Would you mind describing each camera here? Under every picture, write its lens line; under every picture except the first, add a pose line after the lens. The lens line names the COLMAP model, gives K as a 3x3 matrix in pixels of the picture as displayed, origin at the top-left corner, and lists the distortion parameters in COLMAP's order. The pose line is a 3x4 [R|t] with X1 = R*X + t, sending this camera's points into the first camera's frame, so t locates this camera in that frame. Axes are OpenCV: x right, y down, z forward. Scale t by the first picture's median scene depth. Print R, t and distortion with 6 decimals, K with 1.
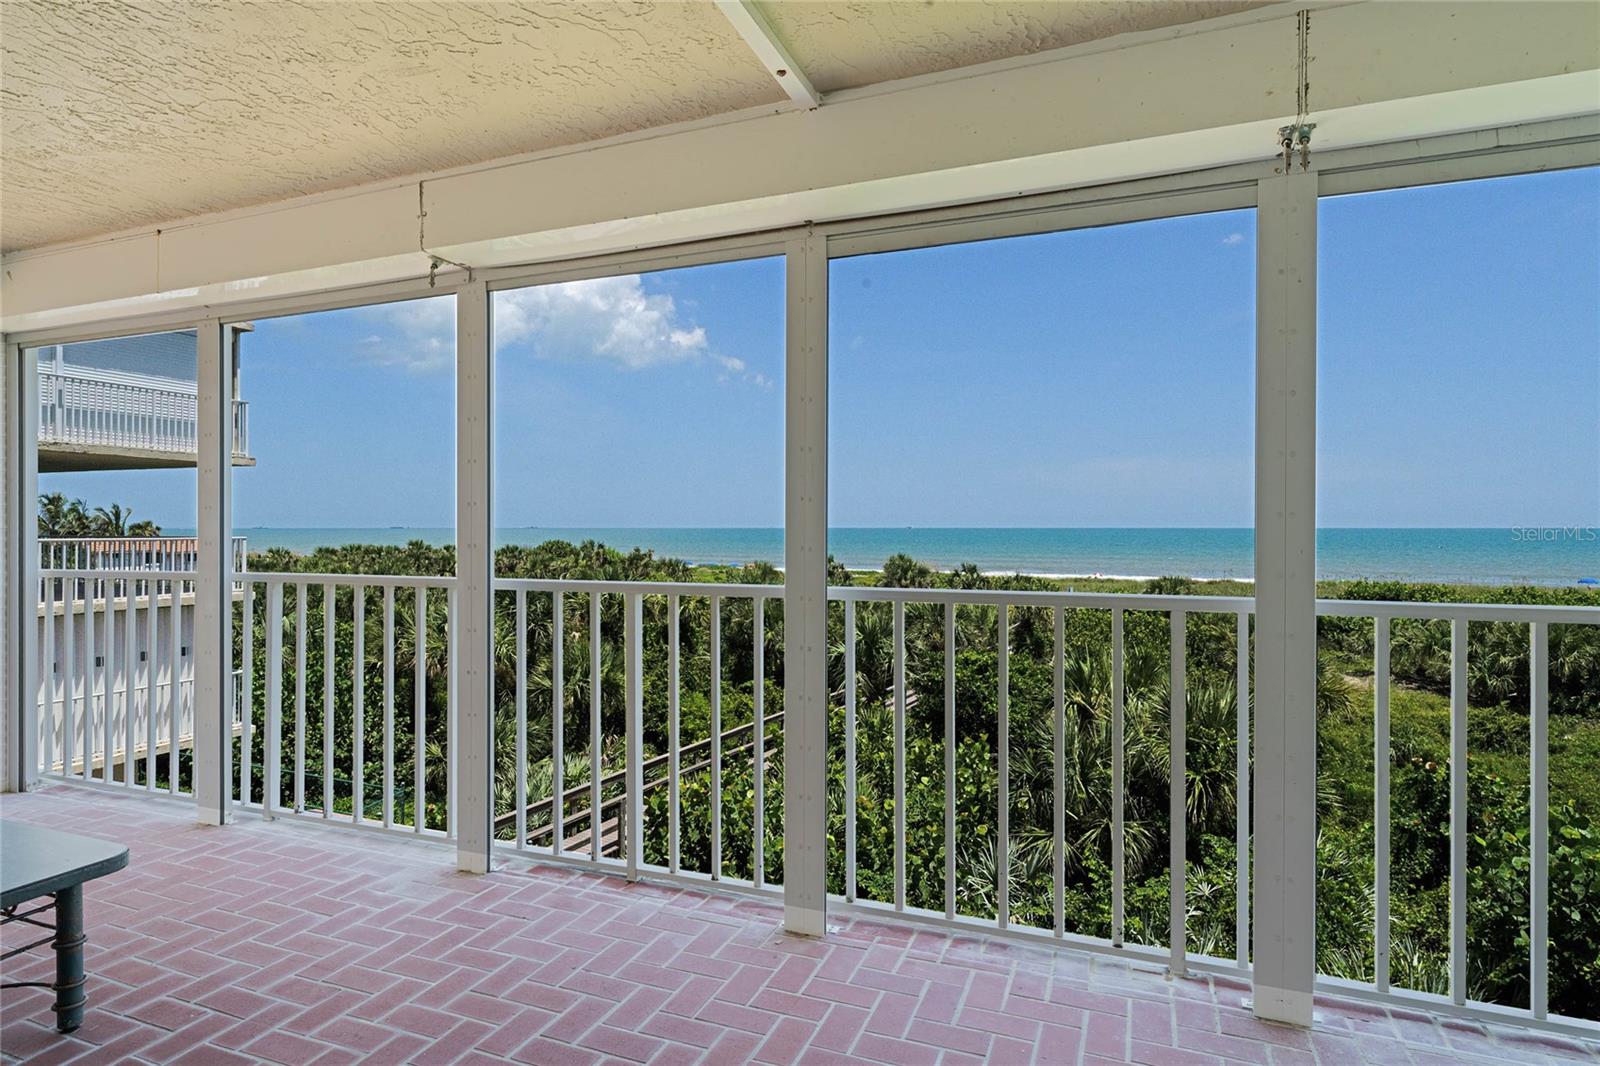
lens RADIAL K [[894.6, 0, 822.8], [0, 894.6, 537.3], [0, 0, 1]] dist [0.000455, 0.000614]
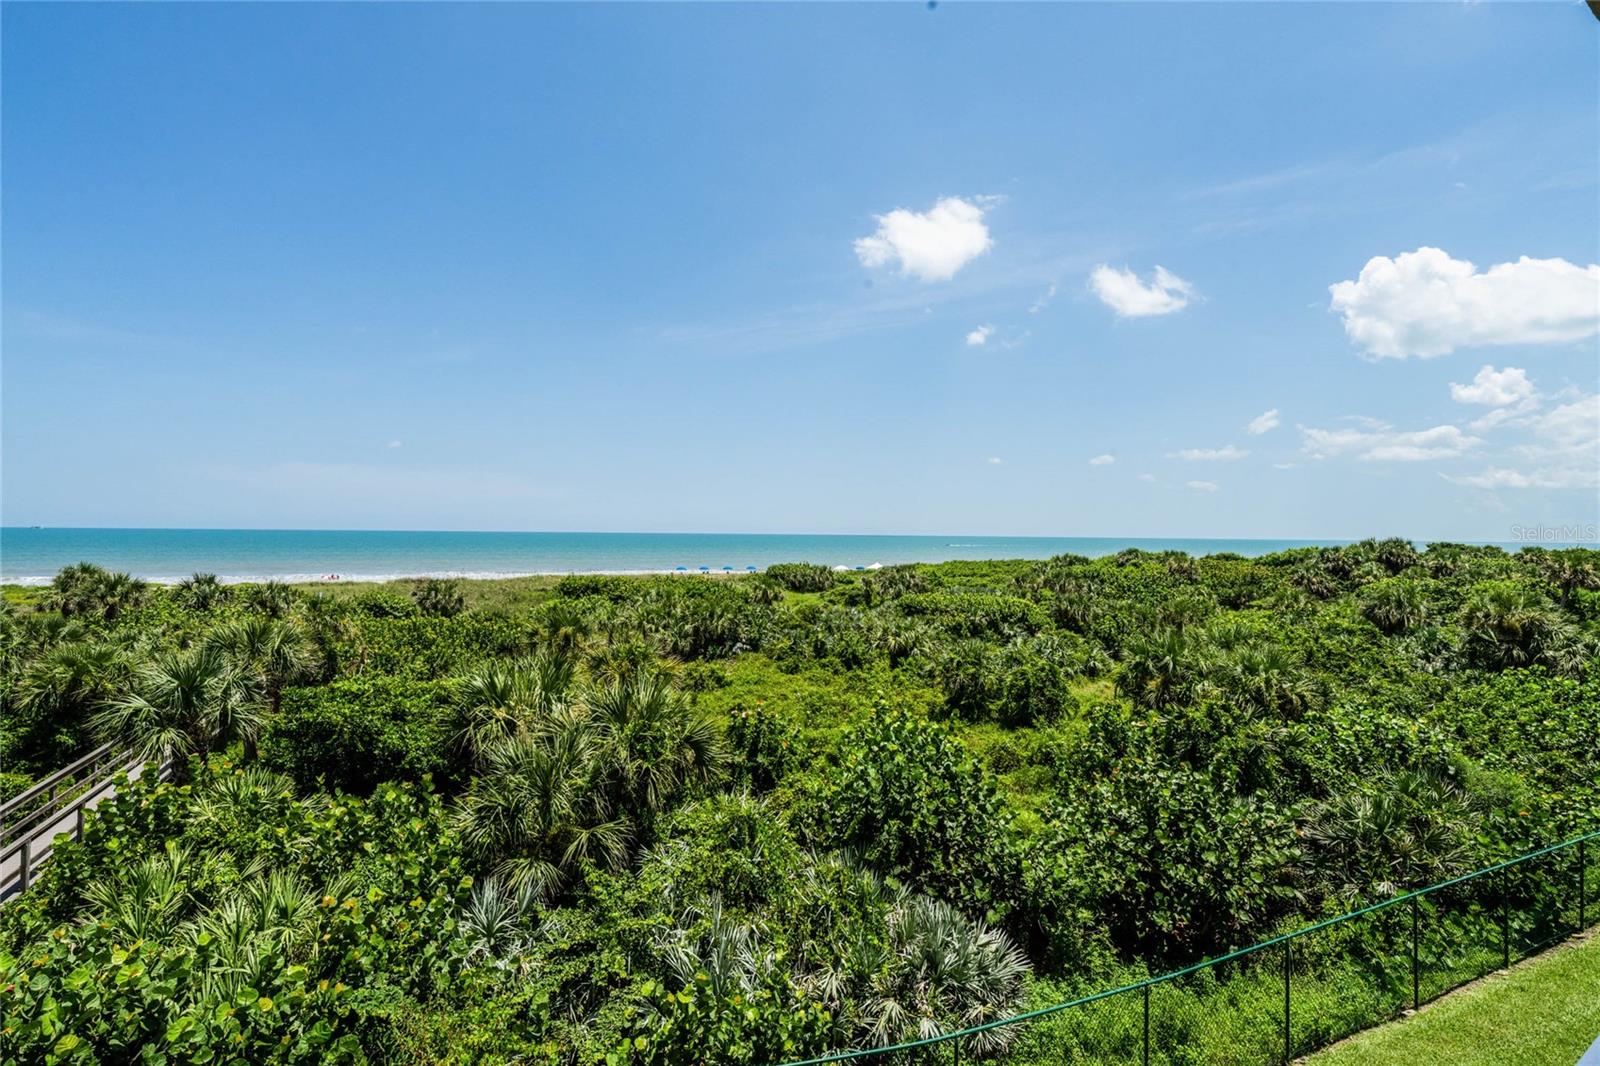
lens RADIAL K [[729.3, 0, 794.8], [0, 729.3, 526.7], [0, 0, 1]] dist [-0.000362, 0.000333]
pose [[0.597675, 0.012988, 0.801633, -0.106266], [-0.002294, 0.999892, -0.014490, -0.013511], [-0.801735, 0.006821, 0.597641, 0.129551]]
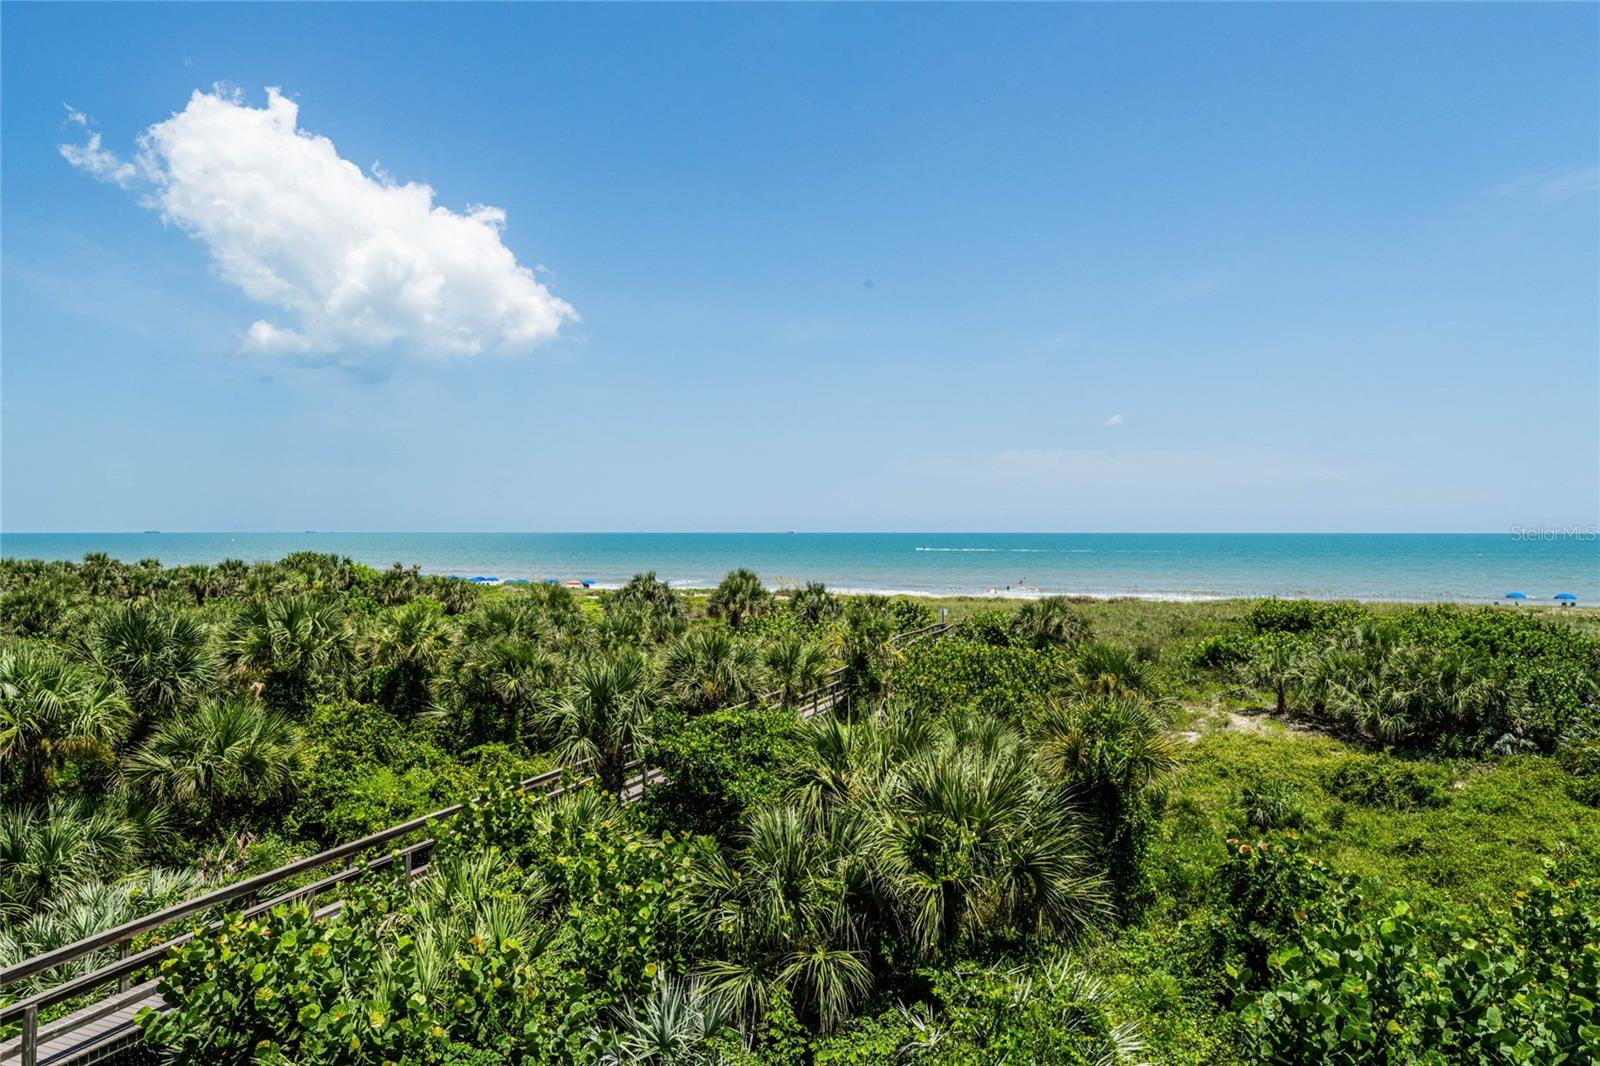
lens RADIAL K [[1073.0, 0, 861.4], [0, 1073.0, 523.7], [0, 0, 1]] dist [0.003162, 0.000675]
pose [[0.990438, 0.001070, 0.137958, 0.106065], [0.001128, 0.999874, -0.015853, -0.012978], [-0.137957, 0.015857, 0.990311, 0.042489]]
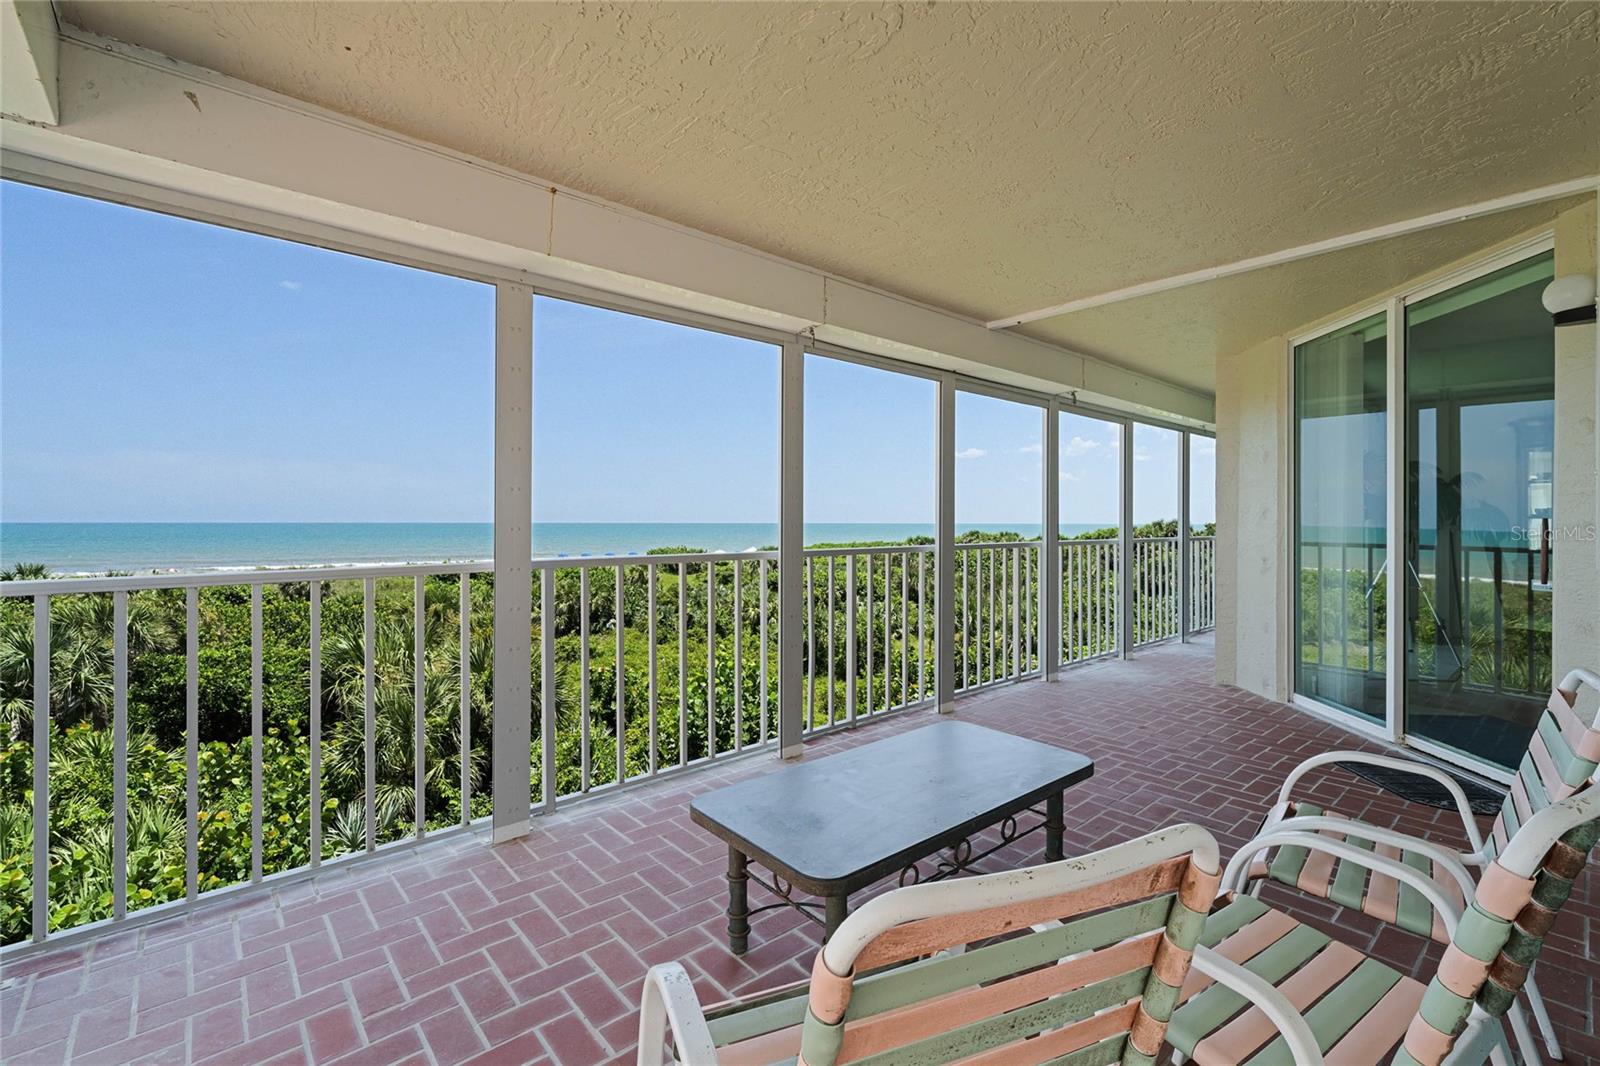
lens RADIAL K [[698.8, 0, 802.7], [0, 698.8, 521.4], [0, 0, 1]] dist [0.000896, 0.000431]
pose [[0.456479, 0.002492, 0.889731, -0.144703], [0.007949, 0.999945, -0.006880, -0.000539], [-0.889699, 0.010213, 0.456434, 0.053827]]
